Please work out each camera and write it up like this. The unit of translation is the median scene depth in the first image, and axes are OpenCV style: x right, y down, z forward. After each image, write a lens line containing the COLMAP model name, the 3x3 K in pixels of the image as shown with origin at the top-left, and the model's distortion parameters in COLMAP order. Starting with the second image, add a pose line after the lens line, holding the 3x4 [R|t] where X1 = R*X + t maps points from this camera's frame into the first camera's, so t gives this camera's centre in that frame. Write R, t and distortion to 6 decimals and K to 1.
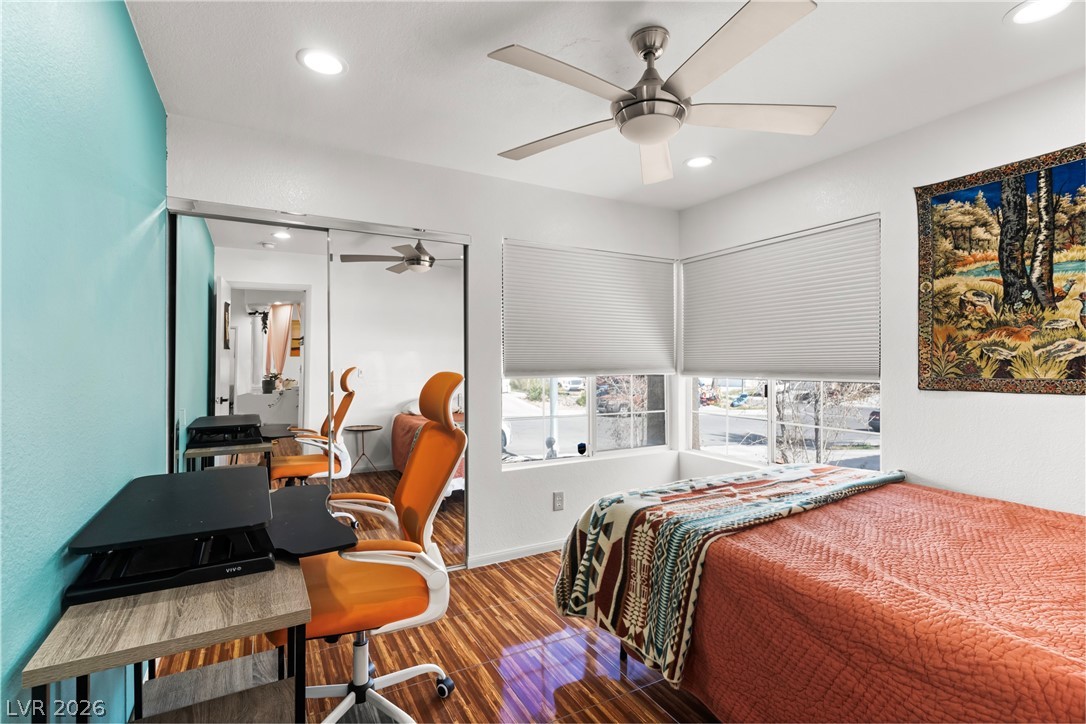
lens RADIAL K [[521.0, 0, 544.9], [0, 521.0, 359.5], [0, 0, 1]] dist [0.000075, -0.000321]
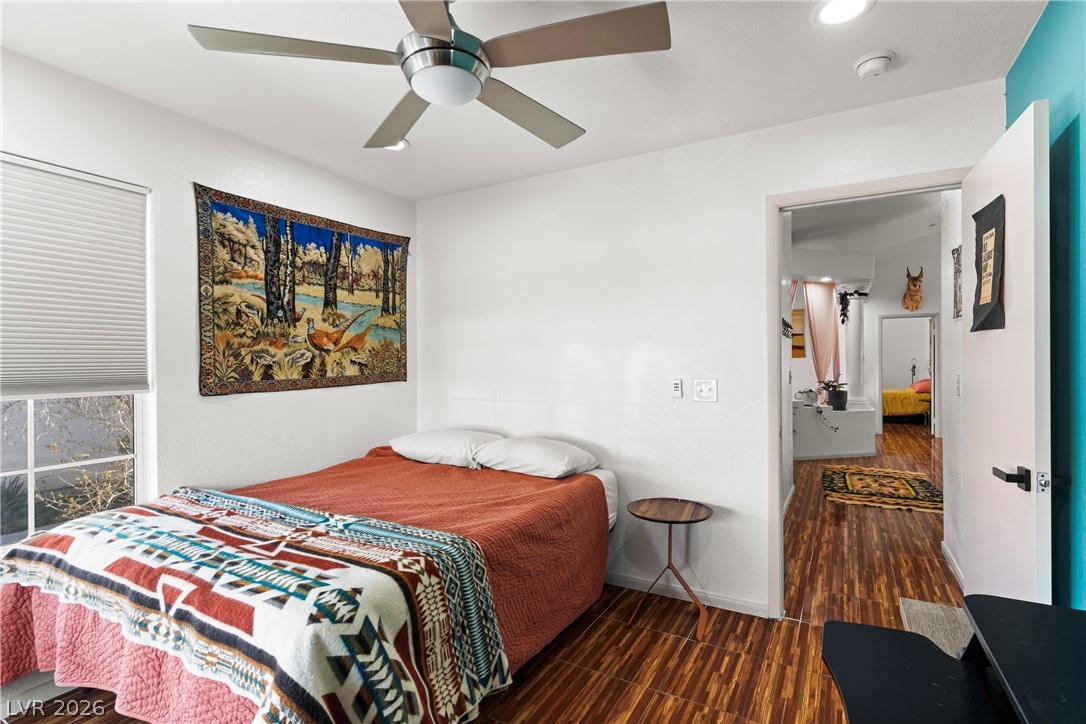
lens RADIAL K [[521.0, 0, 544.4], [0, 521.0, 364.8], [0, 0, 1]] dist [0.000075, -0.000321]
pose [[-0.517222, 0.000117, 0.855851, -0.479083], [0.001773, 0.999998, 0.000935, 0.000793], [-0.855849, 0.002001, -0.517222, 1.064436]]
